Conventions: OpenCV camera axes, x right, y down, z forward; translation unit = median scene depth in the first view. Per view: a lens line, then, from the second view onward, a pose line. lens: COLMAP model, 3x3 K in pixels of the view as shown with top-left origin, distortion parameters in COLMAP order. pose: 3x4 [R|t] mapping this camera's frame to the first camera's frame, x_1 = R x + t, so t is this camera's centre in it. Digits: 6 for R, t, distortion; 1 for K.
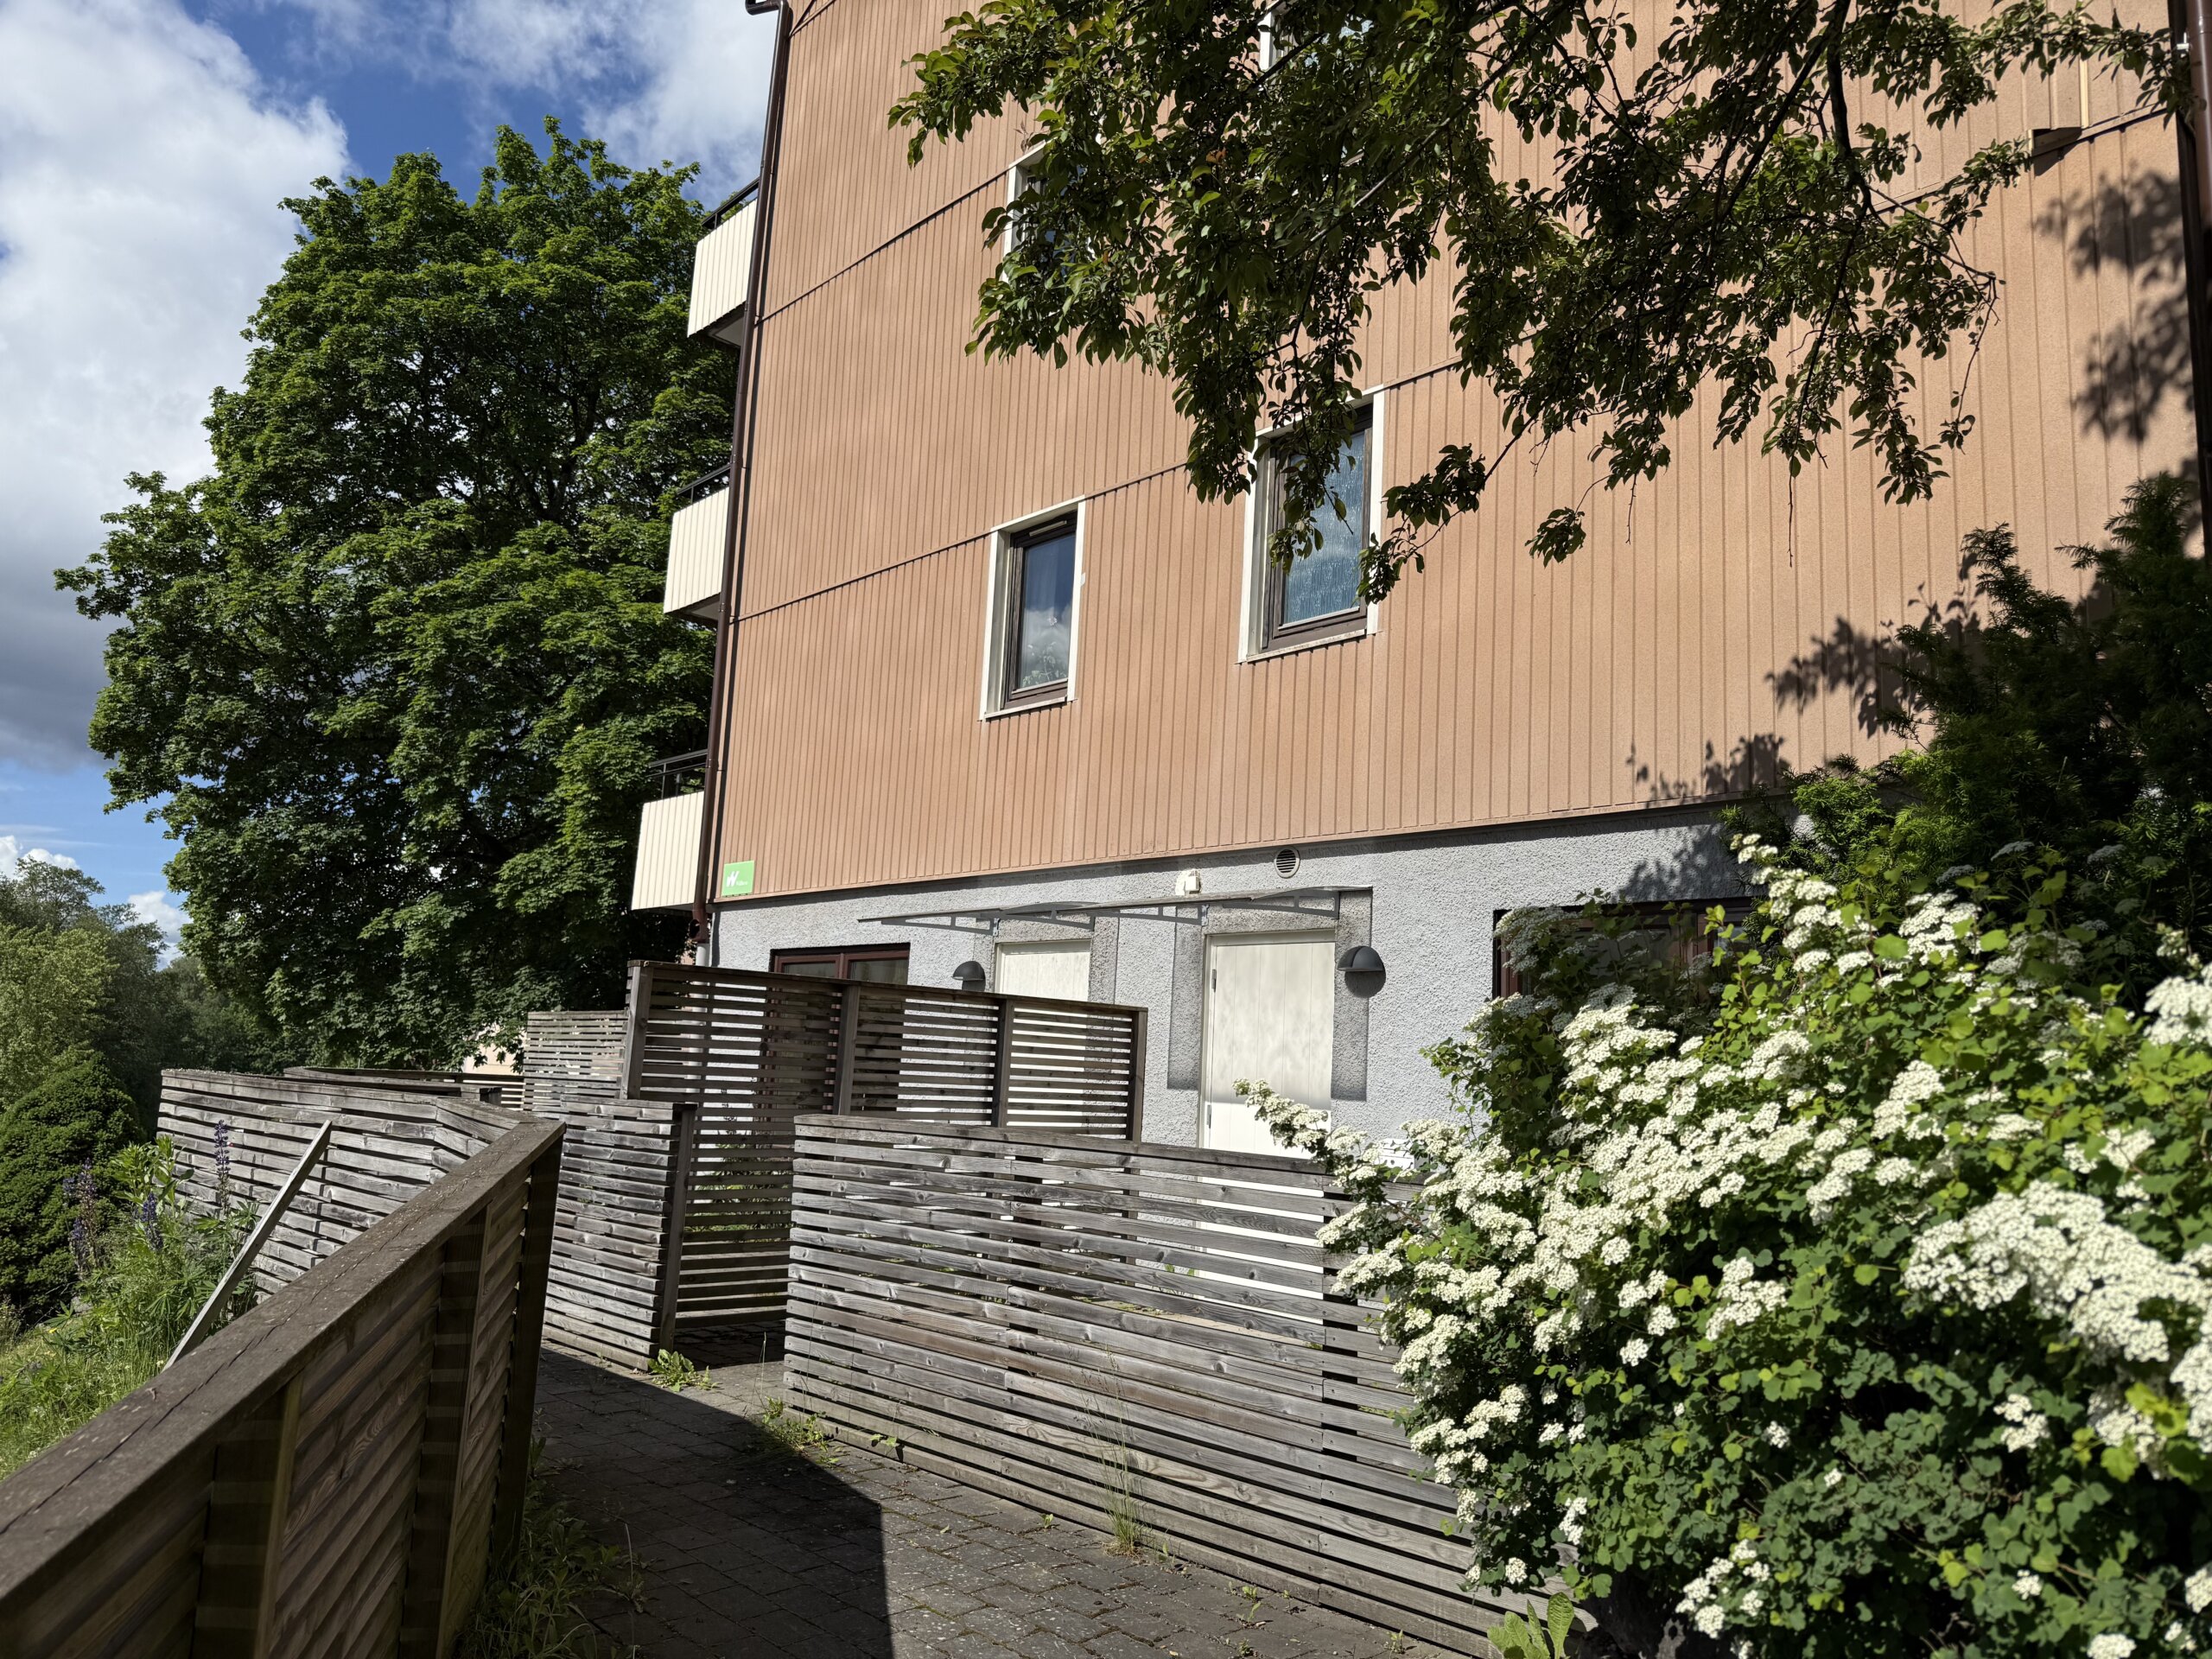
lens RADIAL K [[1549.0, 0, 1118.0], [0, 1549.0, 837.5], [0, 0, 1]] dist [-0.003115, -0.022648]
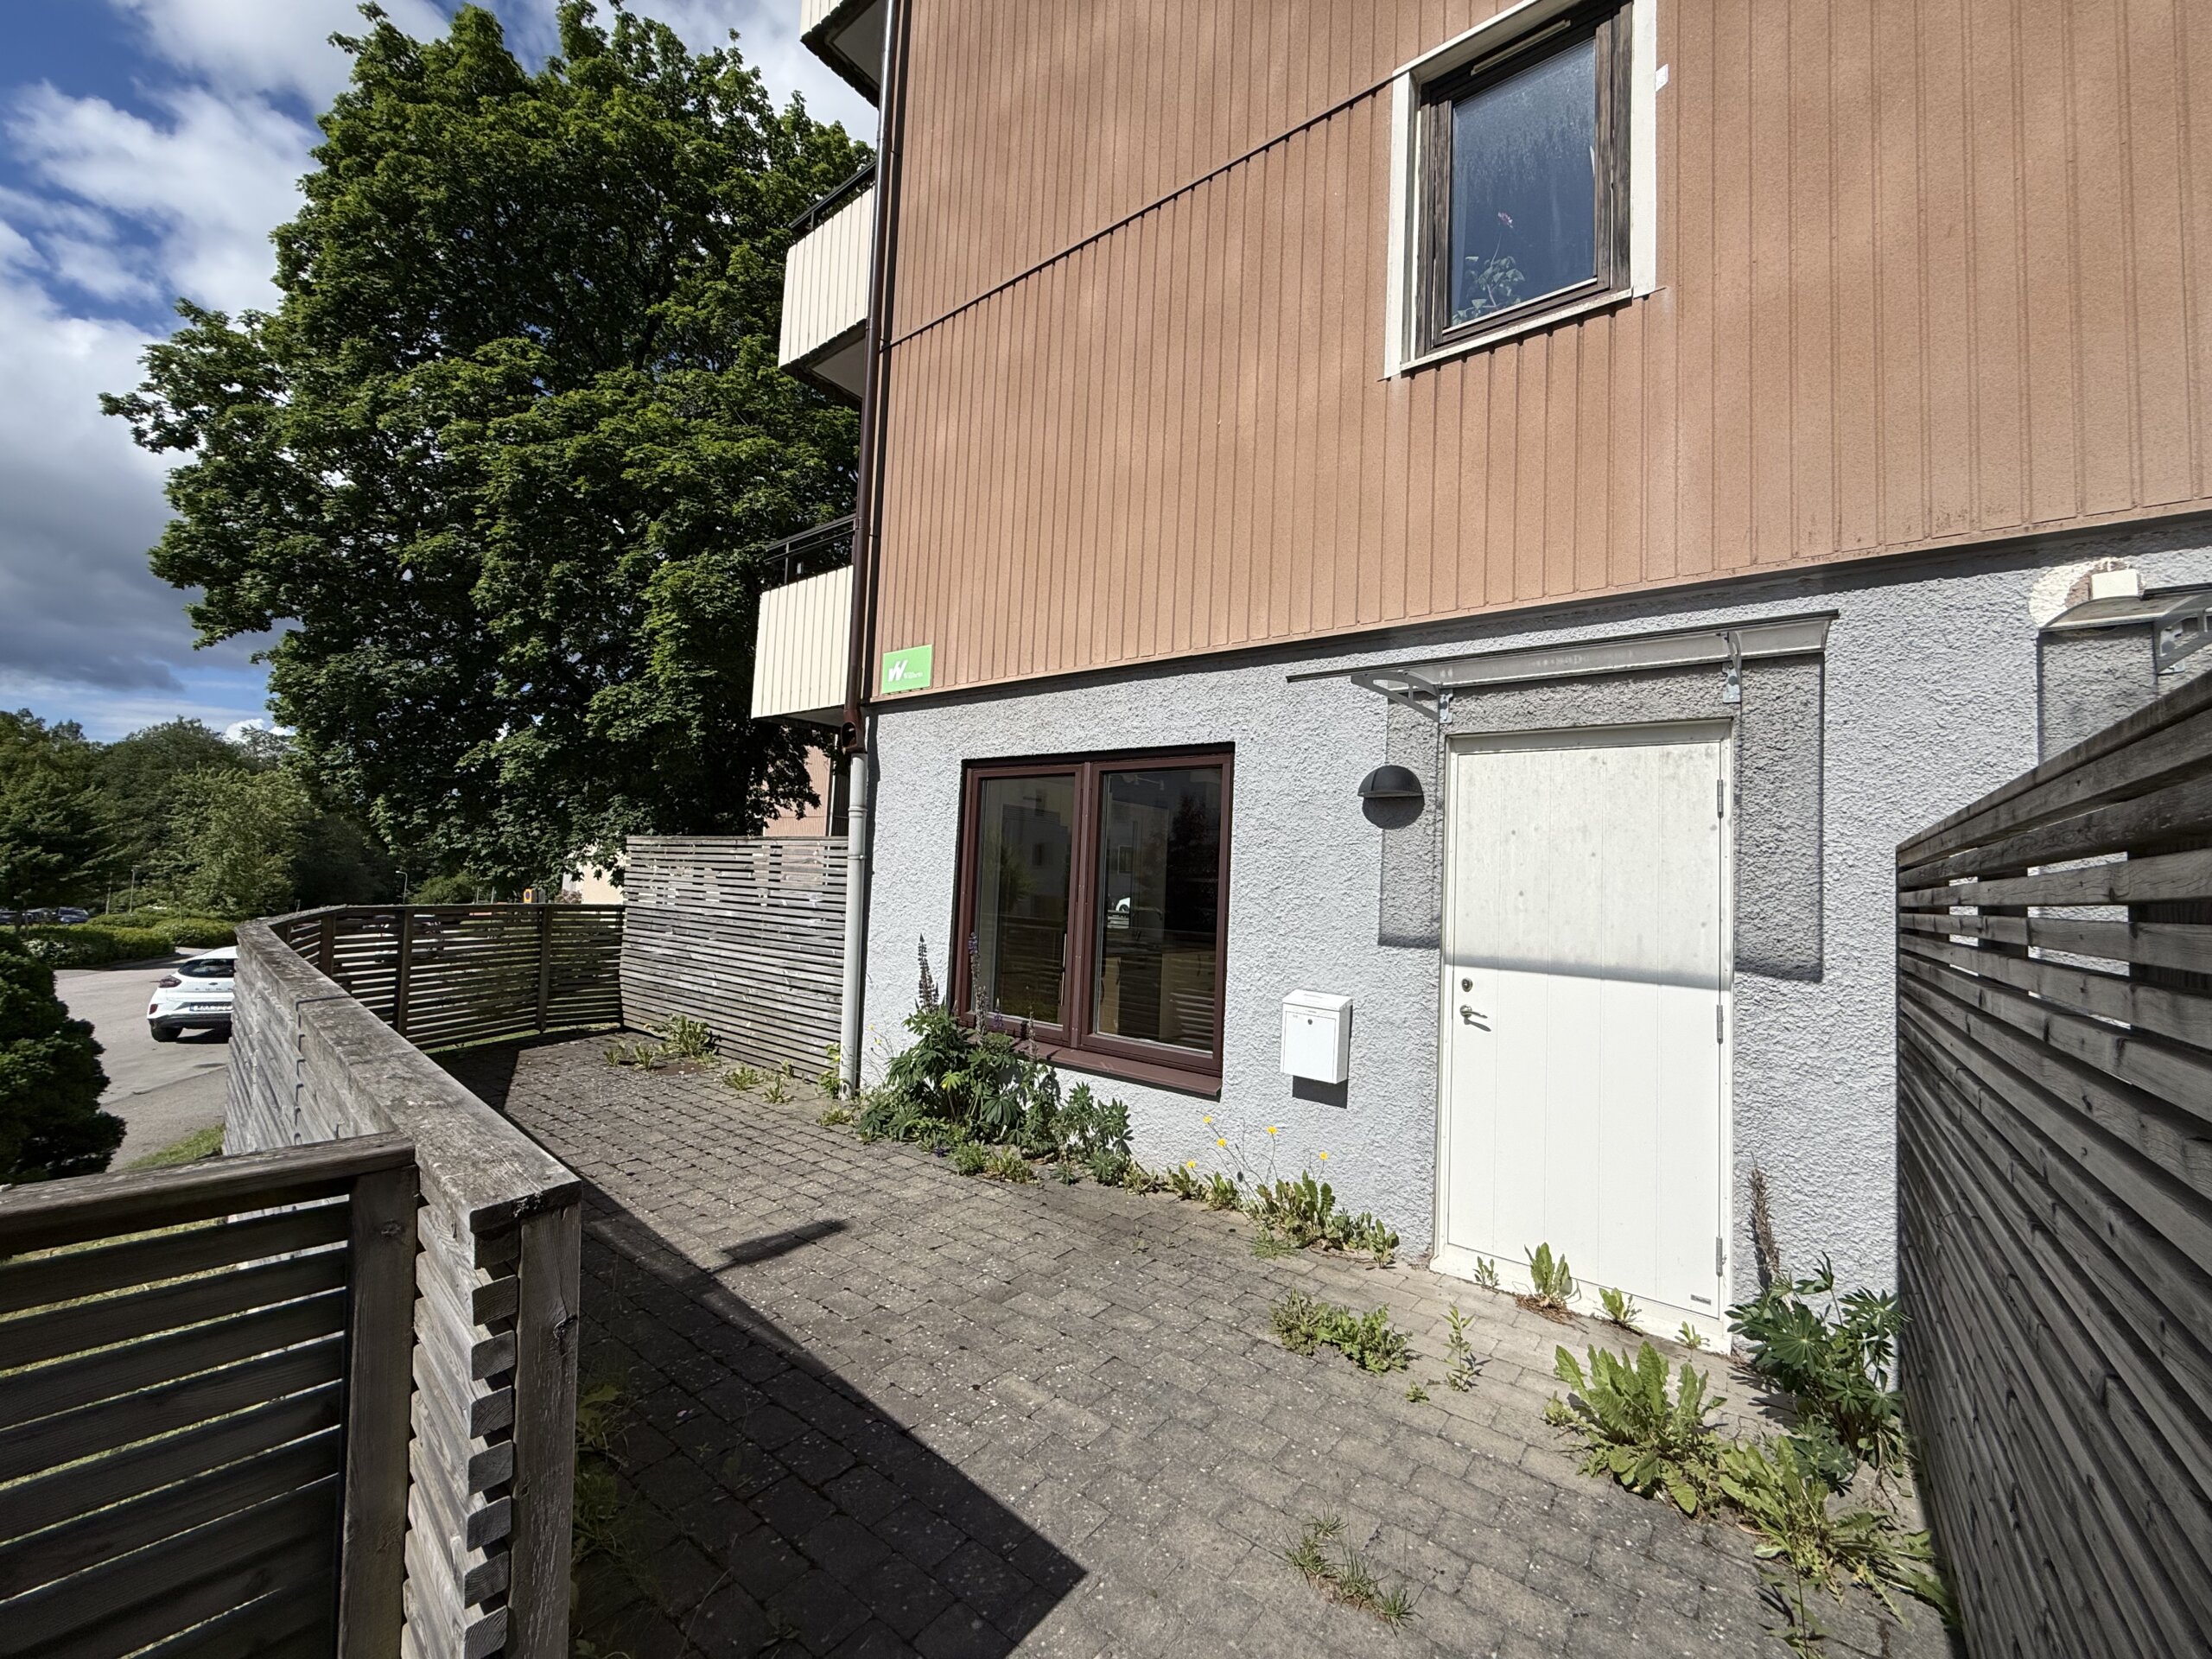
lens RADIAL K [[877.6, 0, 1087.6], [0, 877.6, 822.5], [0, 0, 1]] dist [-0.000209, 0.000350]
pose [[0.991767, 0.004888, 0.127960, -0.140388], [-0.017885, 0.994765, 0.100615, 0.037683], [-0.126798, -0.102075, 0.986663, 0.362358]]
